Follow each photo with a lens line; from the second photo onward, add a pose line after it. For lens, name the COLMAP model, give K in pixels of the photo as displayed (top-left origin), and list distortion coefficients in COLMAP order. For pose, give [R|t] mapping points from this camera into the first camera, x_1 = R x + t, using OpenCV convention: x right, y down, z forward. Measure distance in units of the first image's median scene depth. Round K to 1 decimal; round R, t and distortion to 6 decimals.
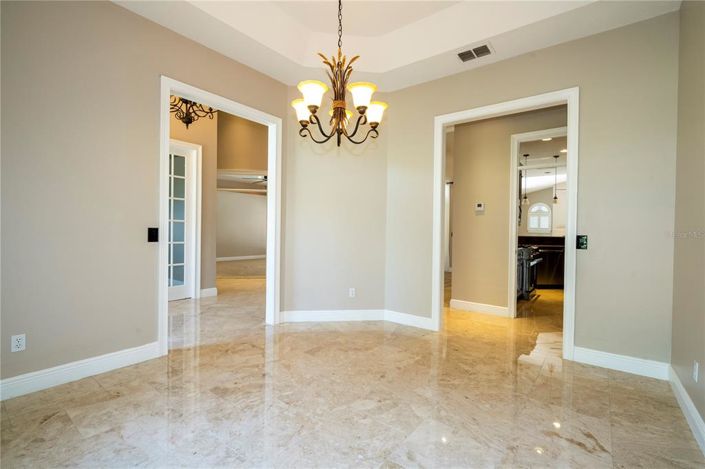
lens RADIAL K [[316.0, 0, 357.8], [0, 316.0, 232.5], [0, 0, 1]] dist [-0.003018, 0.000573]
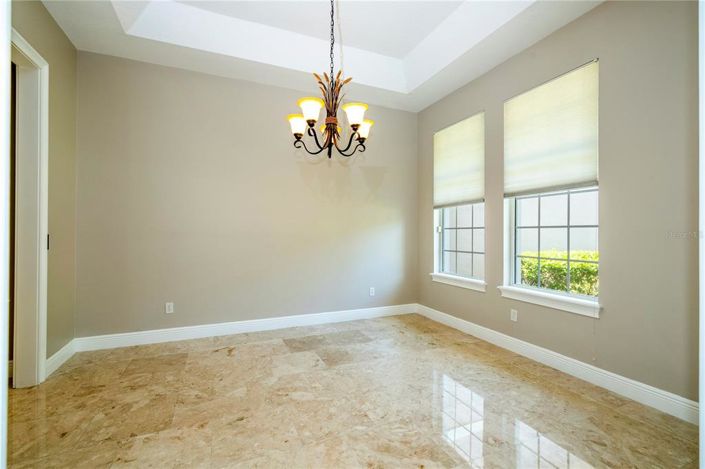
lens RADIAL K [[316.0, 0, 359.6], [0, 316.0, 232.9], [0, 0, 1]] dist [-0.003018, 0.000573]
pose [[-0.877542, -0.018652, 0.479136, -0.588417], [-0.013608, 0.999809, 0.013997, -0.022064], [-0.479306, 0.005763, -0.877629, 1.661014]]
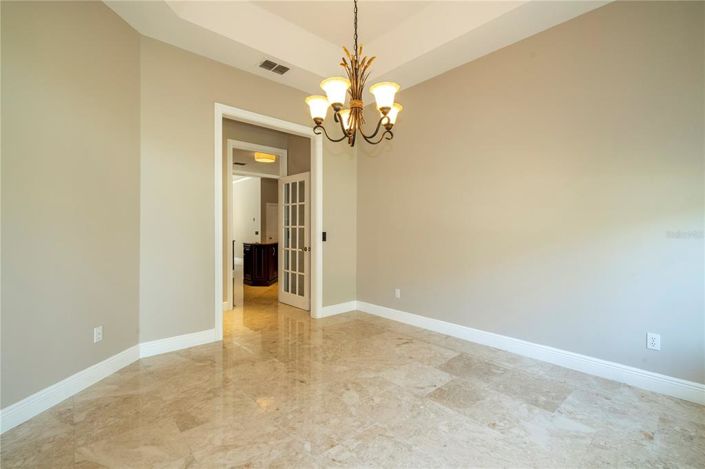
lens RADIAL K [[316.0, 0, 352.0], [0, 316.0, 232.8], [0, 0, 1]] dist [-0.003018, 0.000573]
pose [[0.191210, -0.017844, 0.981387, -0.890546], [0.012410, 0.999799, 0.015761, -0.010380], [-0.981471, 0.009166, 0.191393, 0.715177]]
